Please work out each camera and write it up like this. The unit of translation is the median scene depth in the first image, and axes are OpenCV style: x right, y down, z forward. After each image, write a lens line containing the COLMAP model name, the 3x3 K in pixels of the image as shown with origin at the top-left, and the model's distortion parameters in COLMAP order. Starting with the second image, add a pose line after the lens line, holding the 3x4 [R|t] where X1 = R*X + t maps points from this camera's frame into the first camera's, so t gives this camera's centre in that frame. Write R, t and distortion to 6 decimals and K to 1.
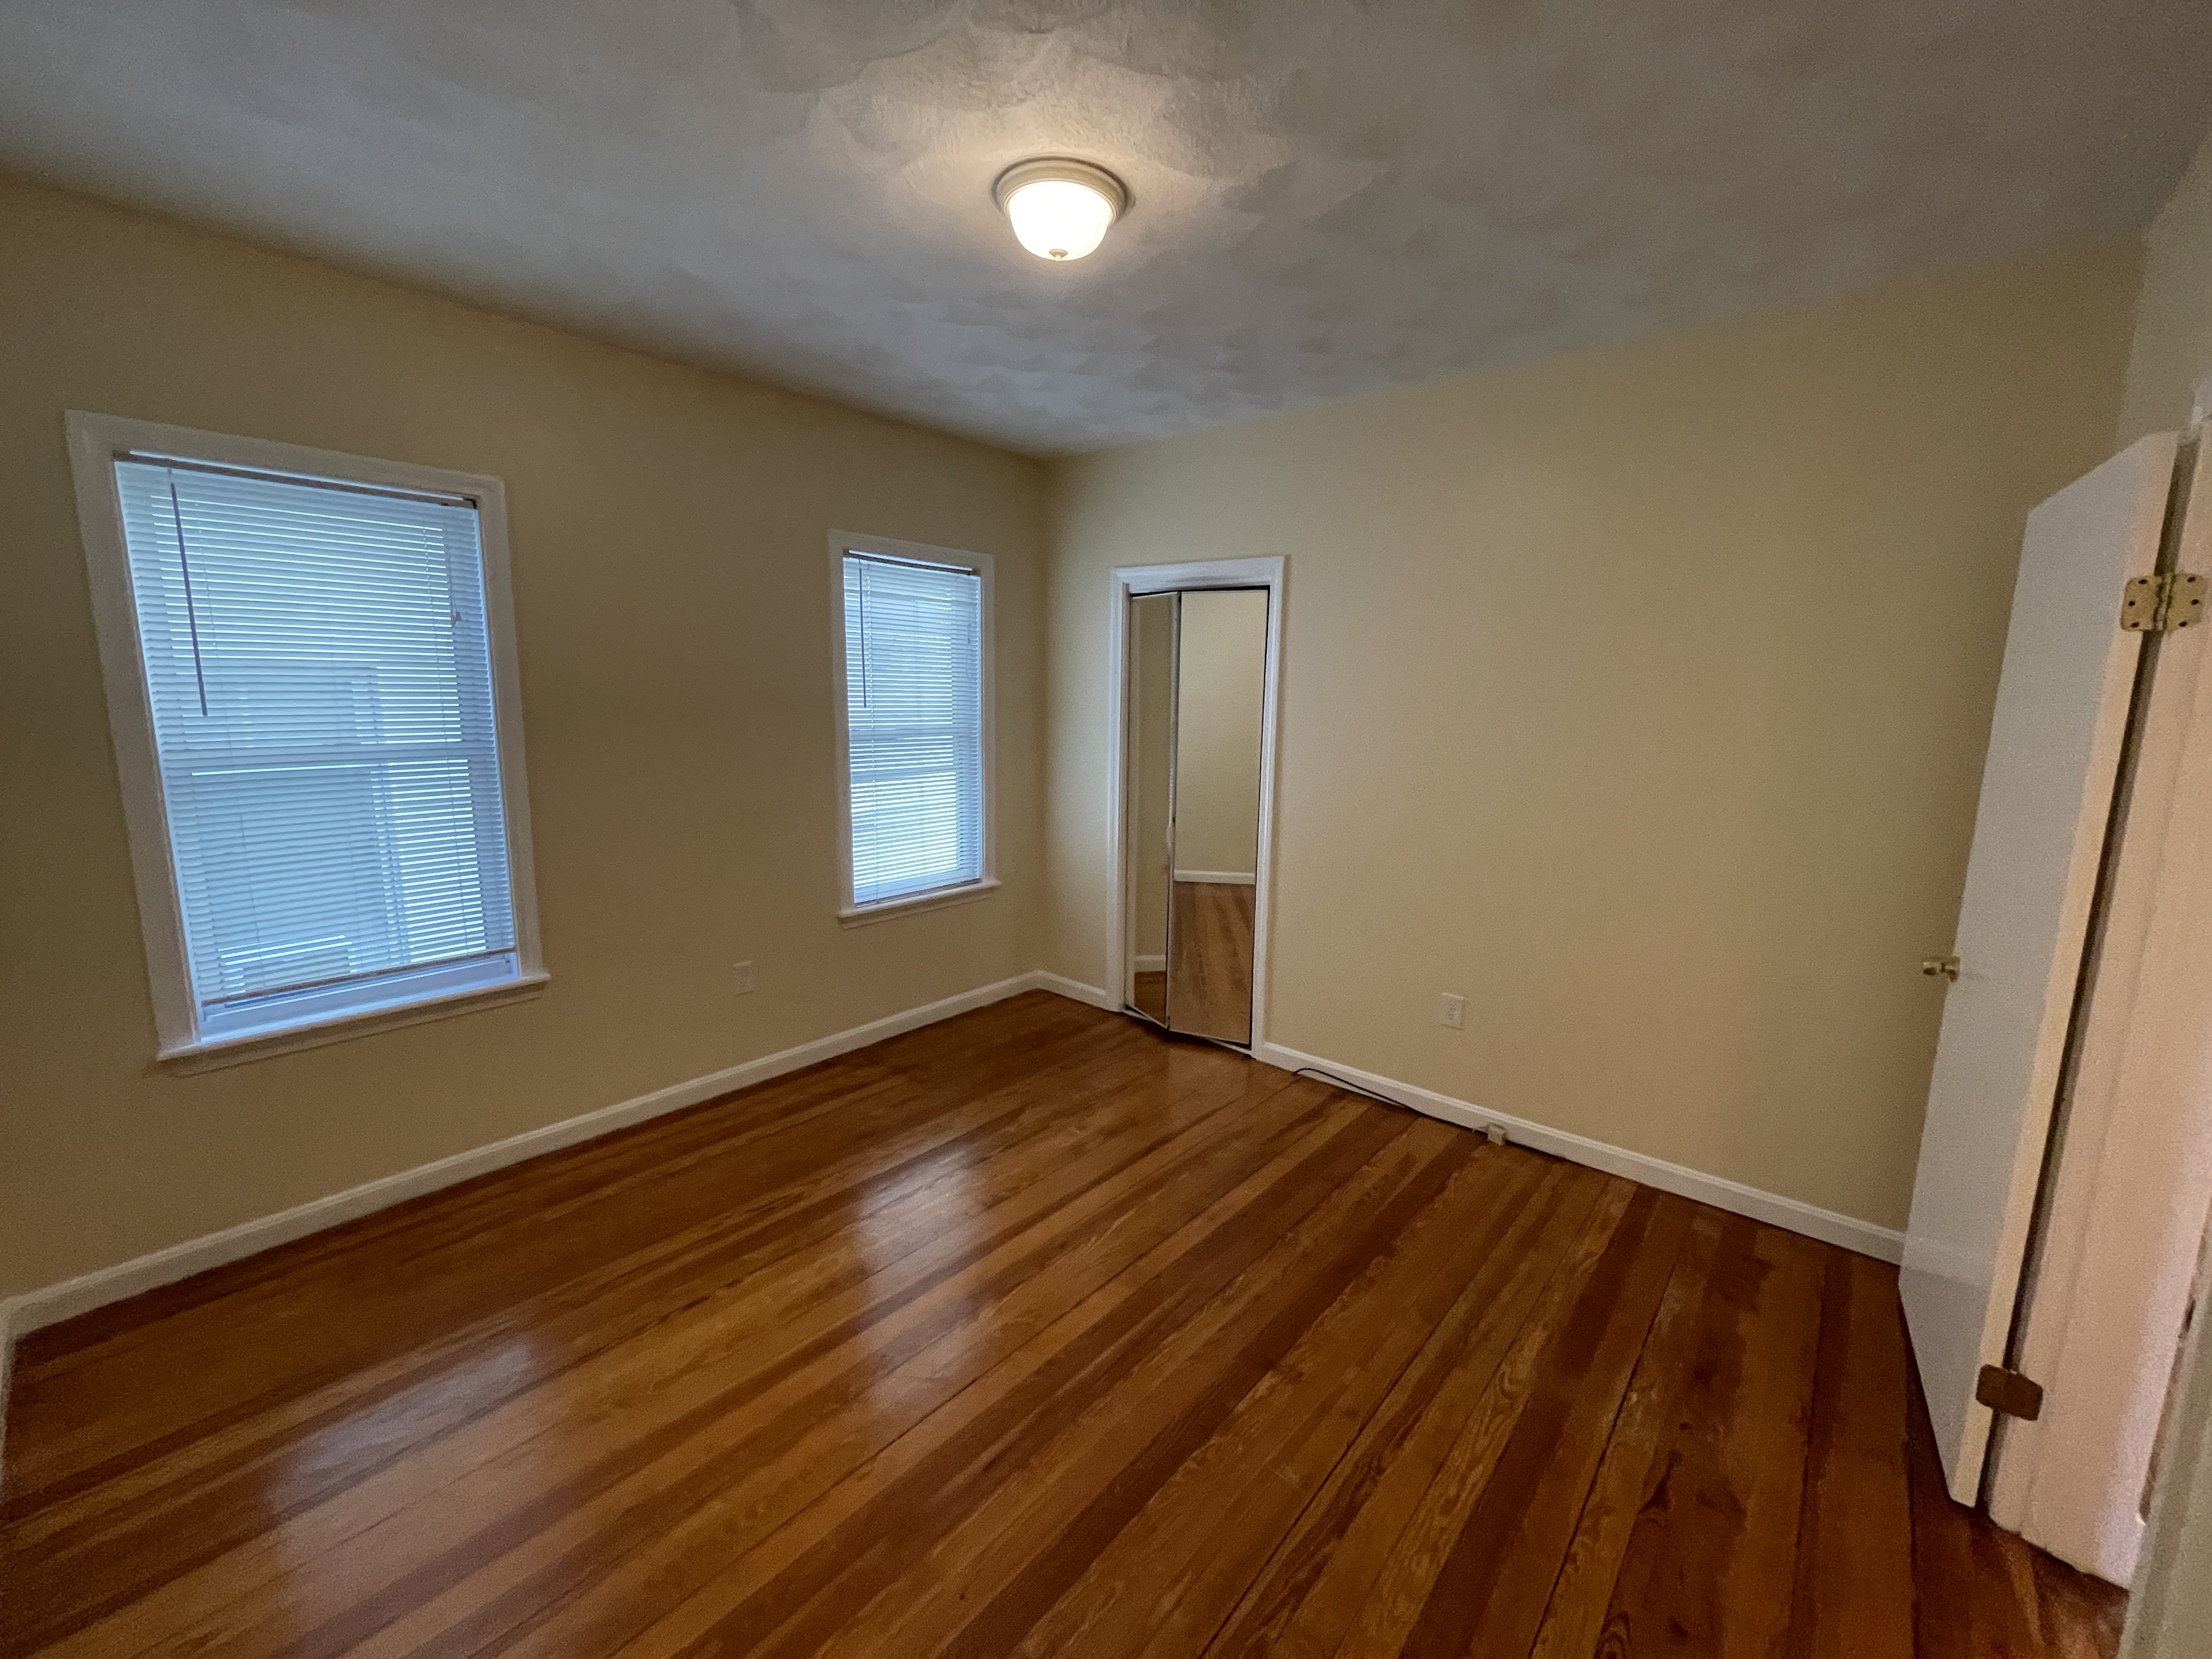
lens RADIAL K [[889.7, 0, 1097.8], [0, 889.7, 827.2], [0, 0, 1]] dist [-0.004506, 0.000912]
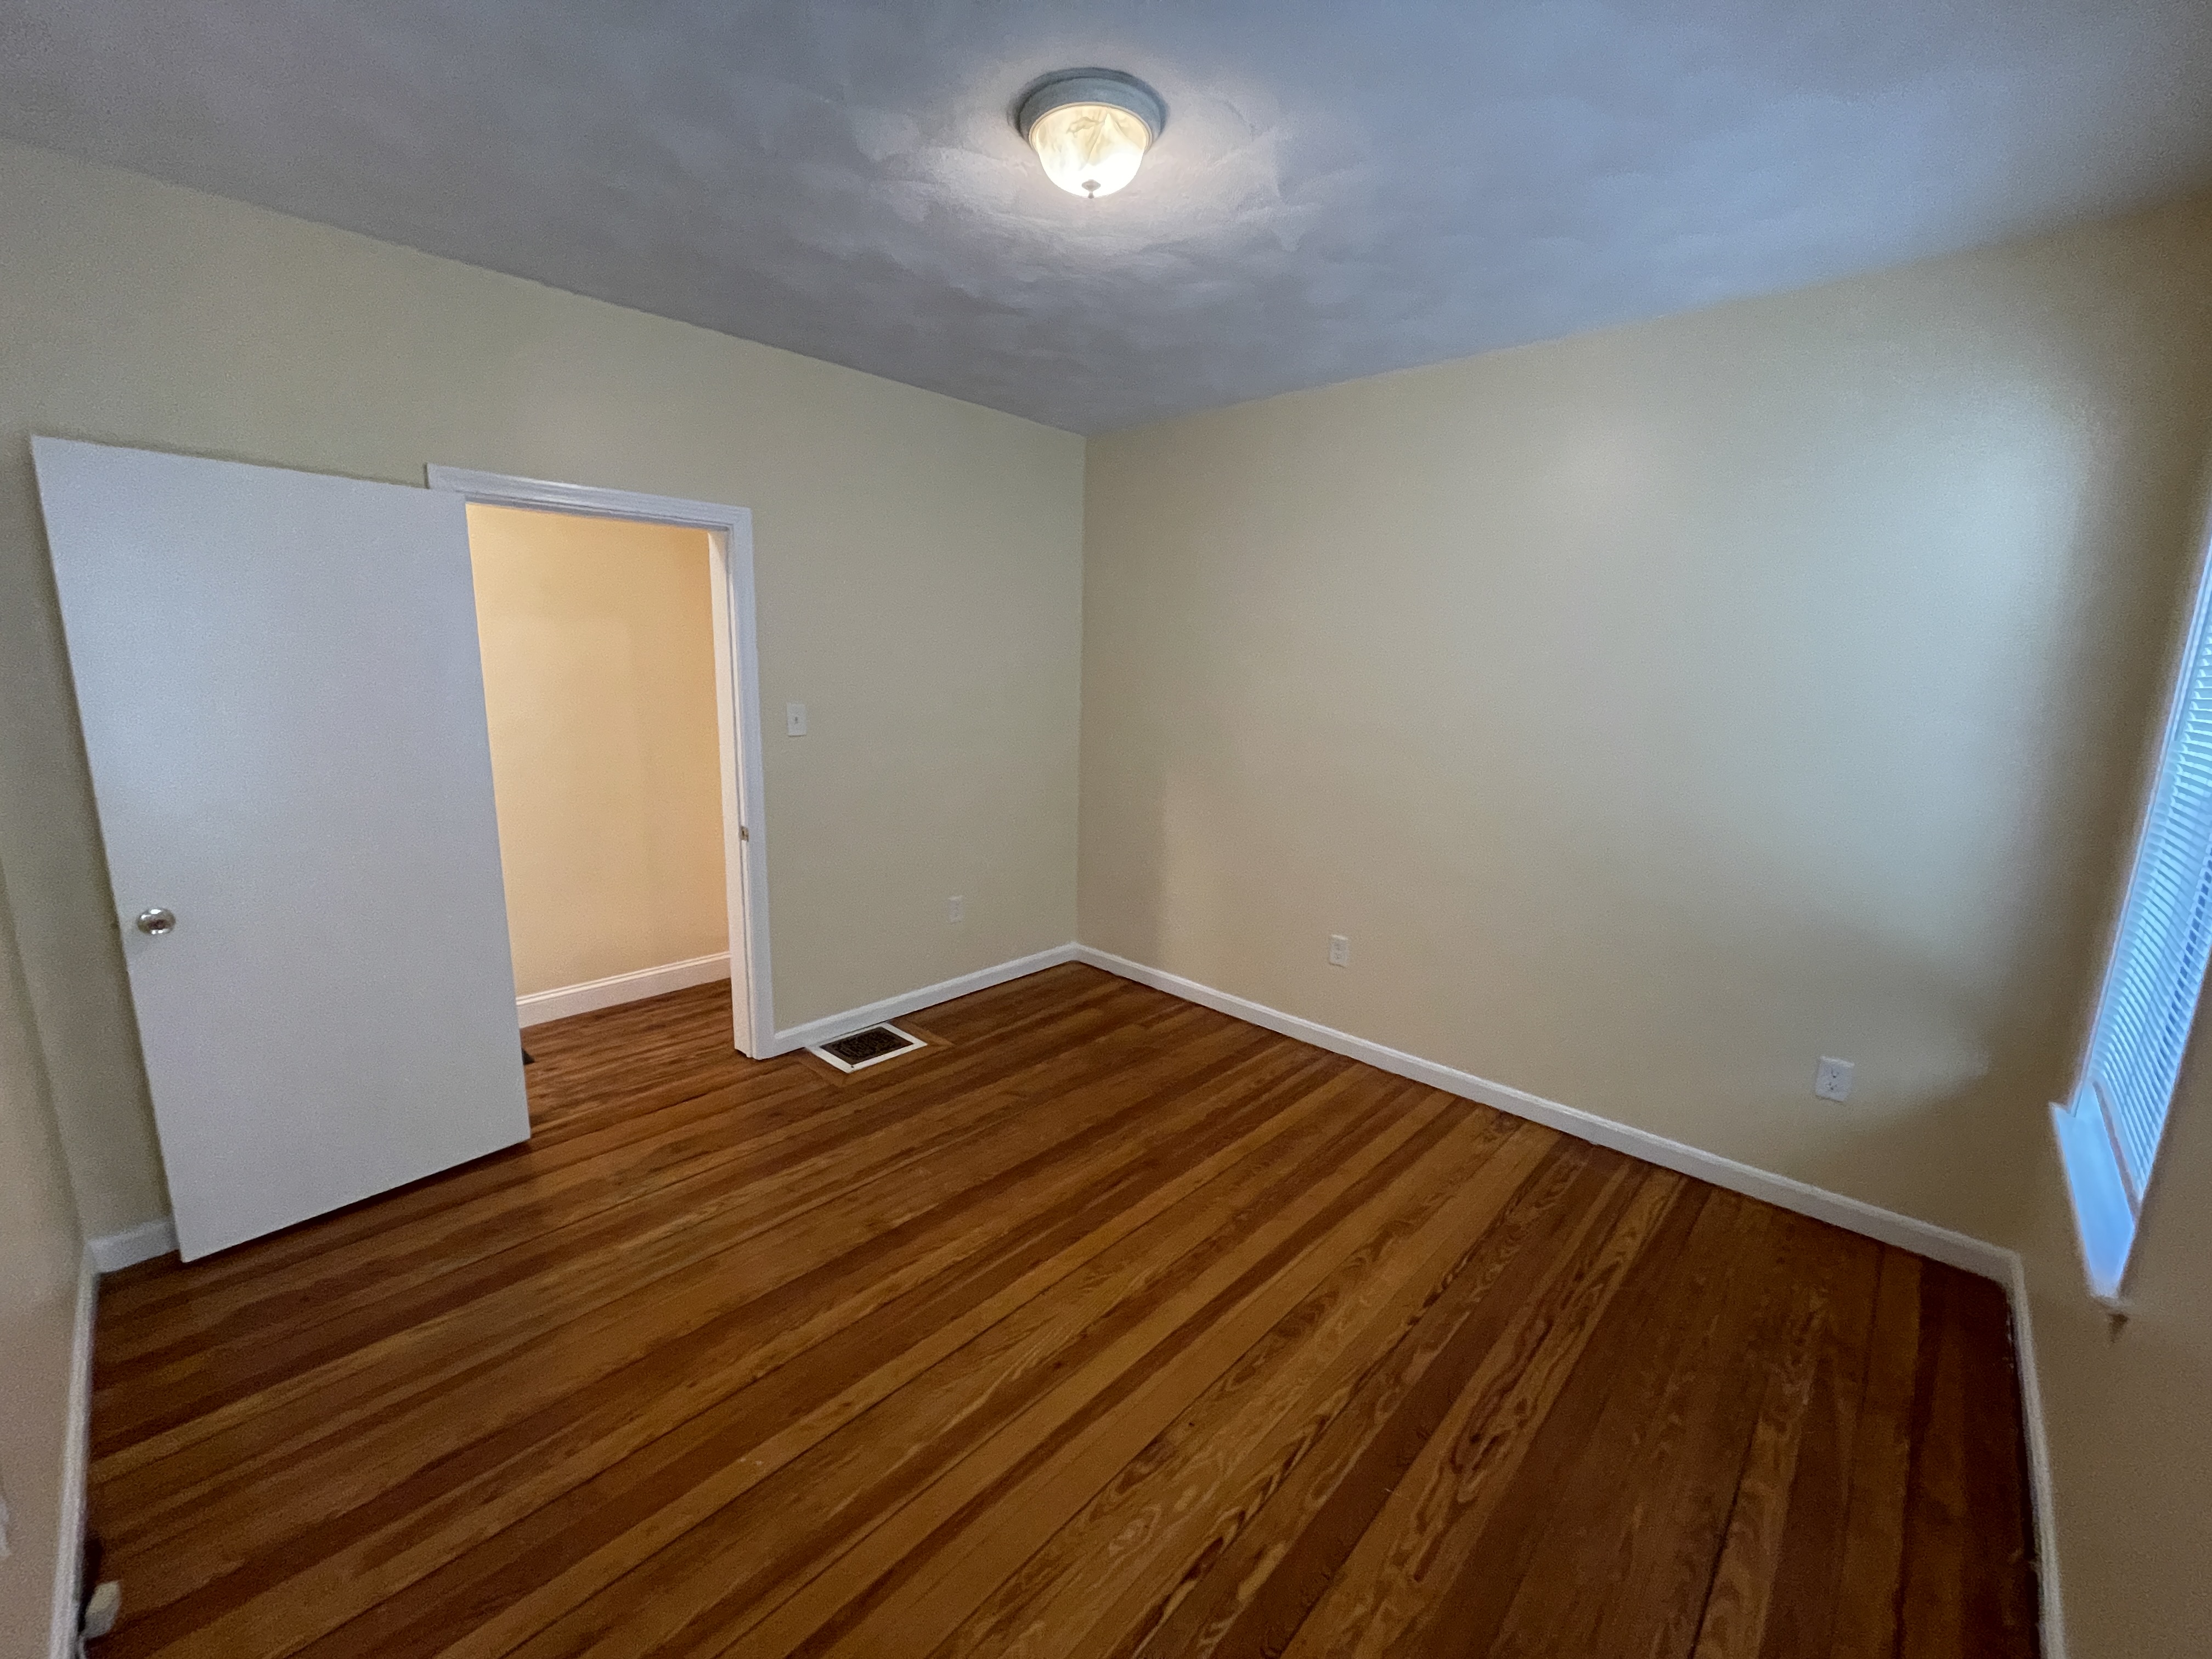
lens RADIAL K [[899.8, 0, 1105.8], [0, 899.8, 820.2], [0, 0, 1]] dist [-0.002968, 0.008538]
pose [[-0.998606, -0.043354, 0.030123, -0.083510], [-0.030882, 0.942512, 0.332742, -0.258005], [-0.042817, 0.331348, -0.942537, 1.564671]]
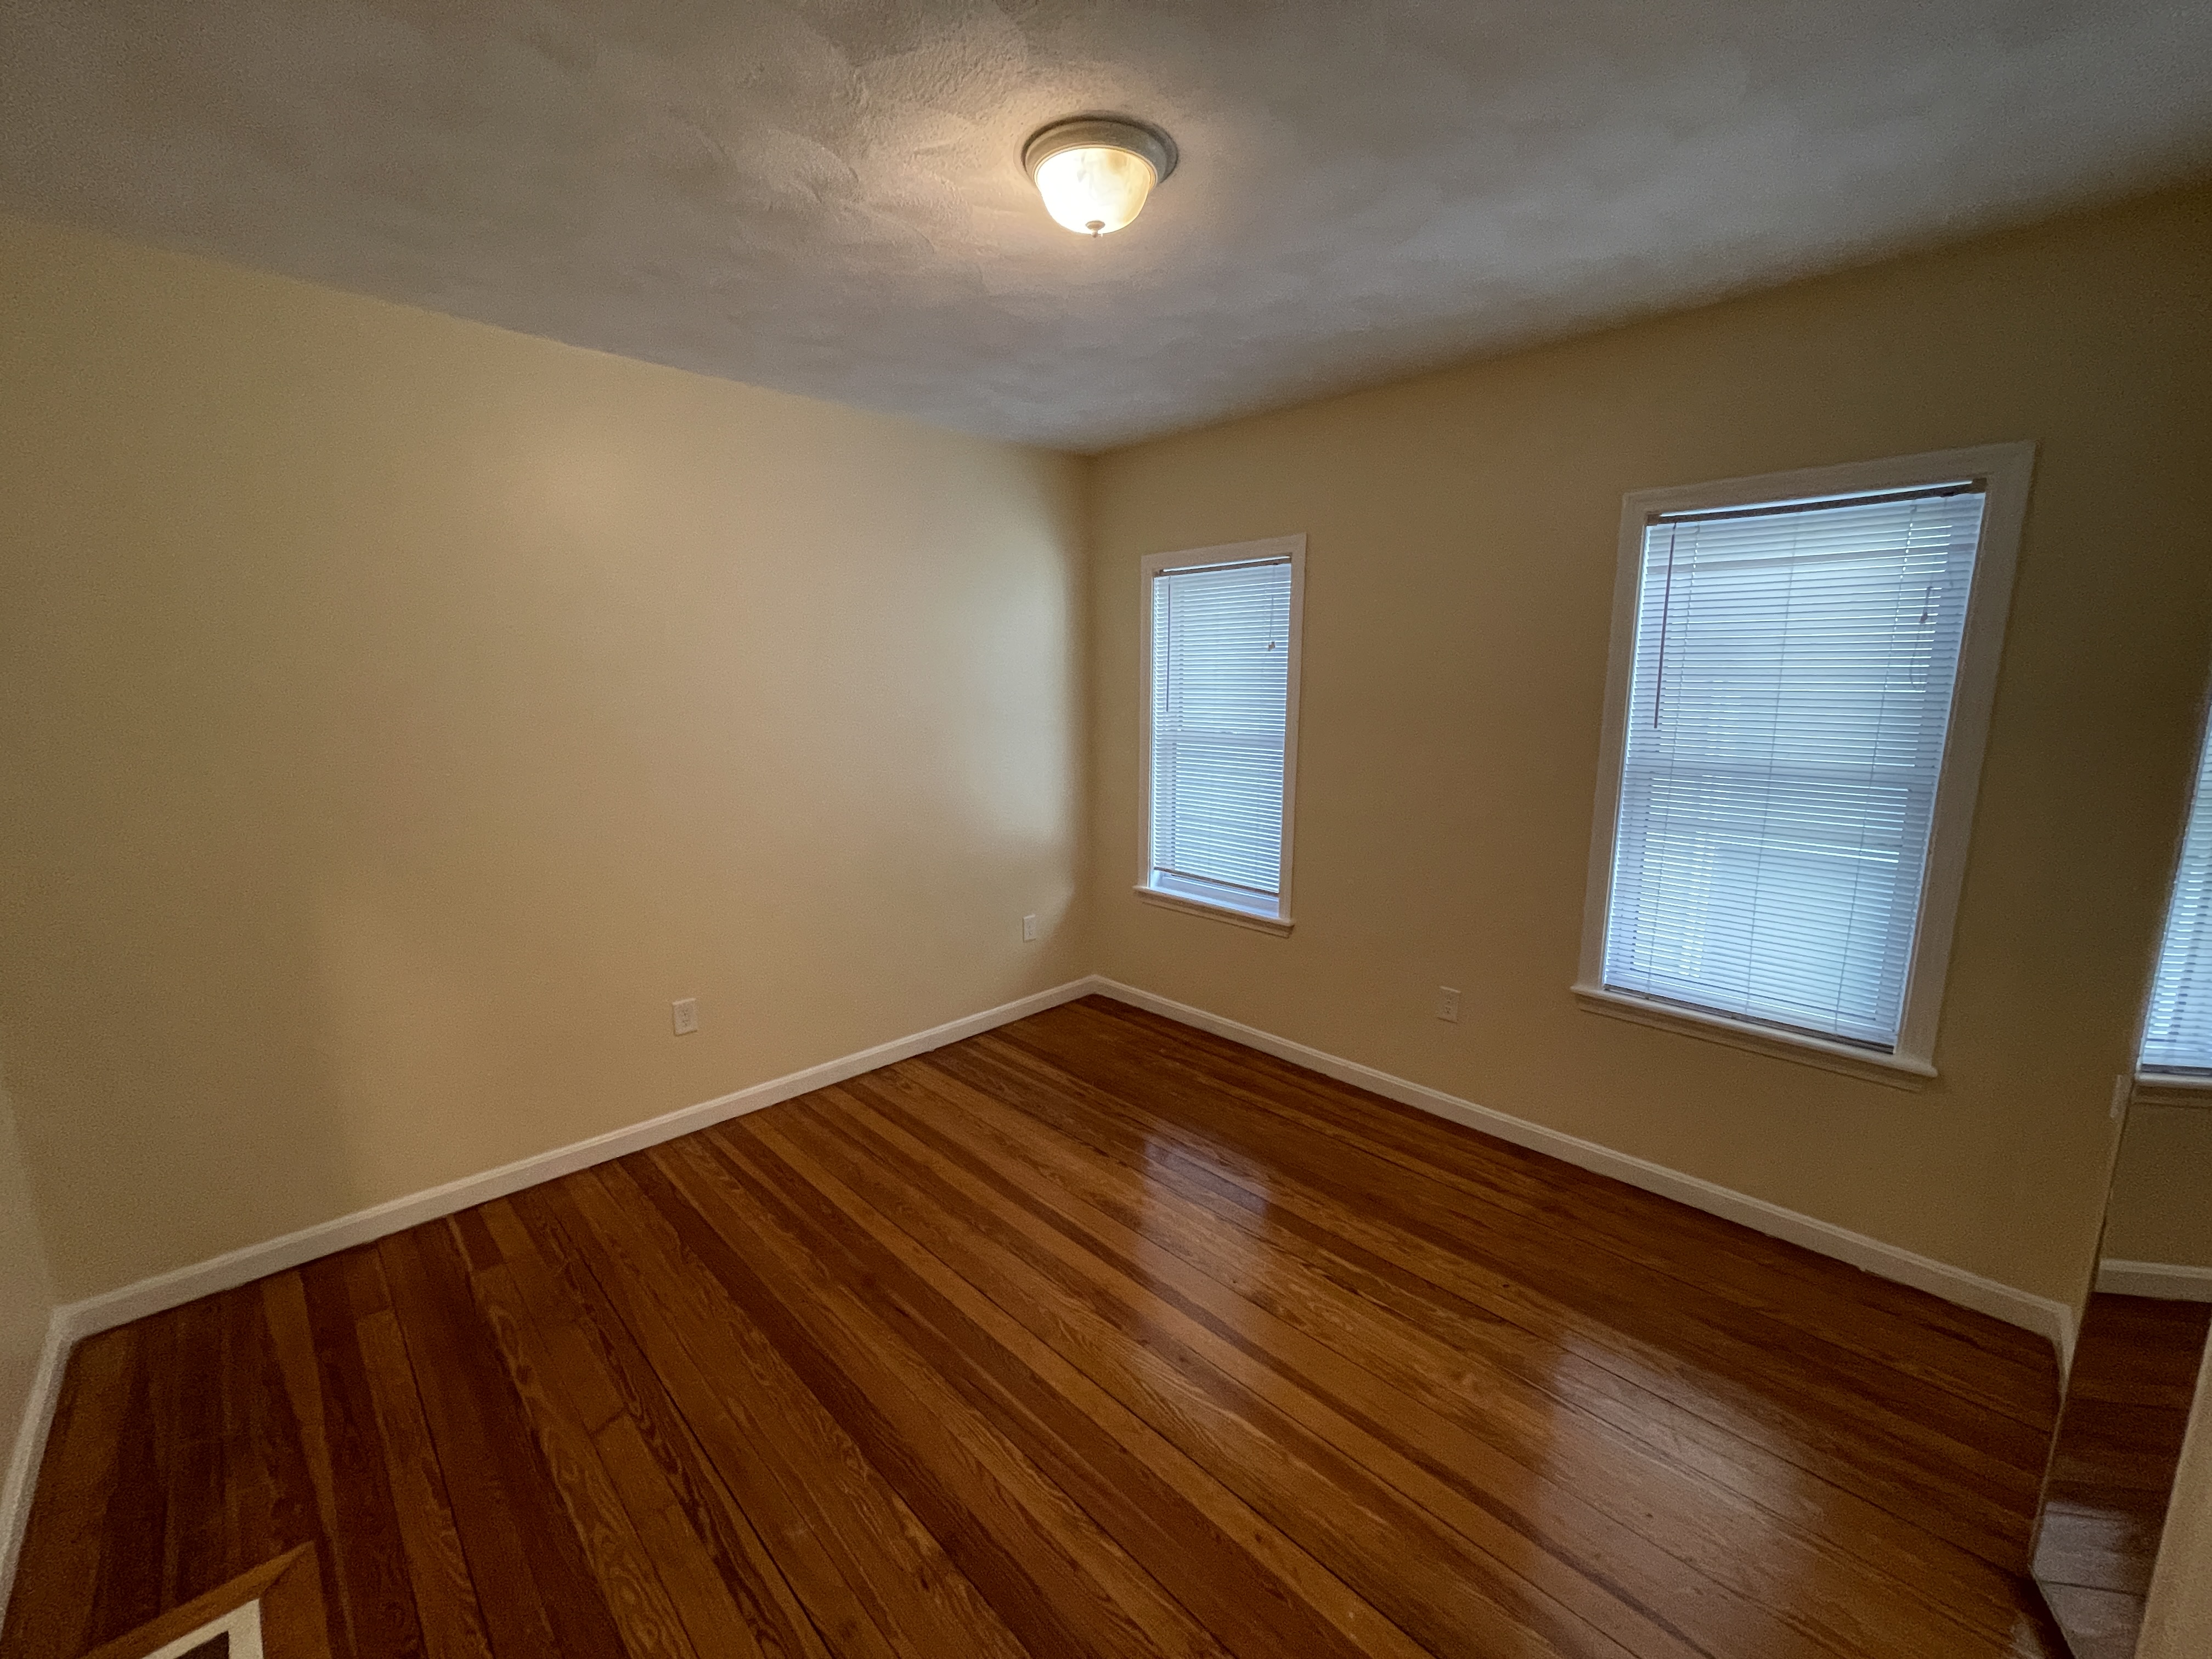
lens RADIAL K [[890.2, 0, 1107.0], [0, 890.2, 826.7], [0, 0, 1]] dist [-0.000295, 0.000843]
pose [[-0.071463, 0.151908, -0.985808, 0.707396], [-0.157856, 0.974157, 0.161556, -0.146740], [0.984873, 0.167161, -0.045637, 0.862837]]
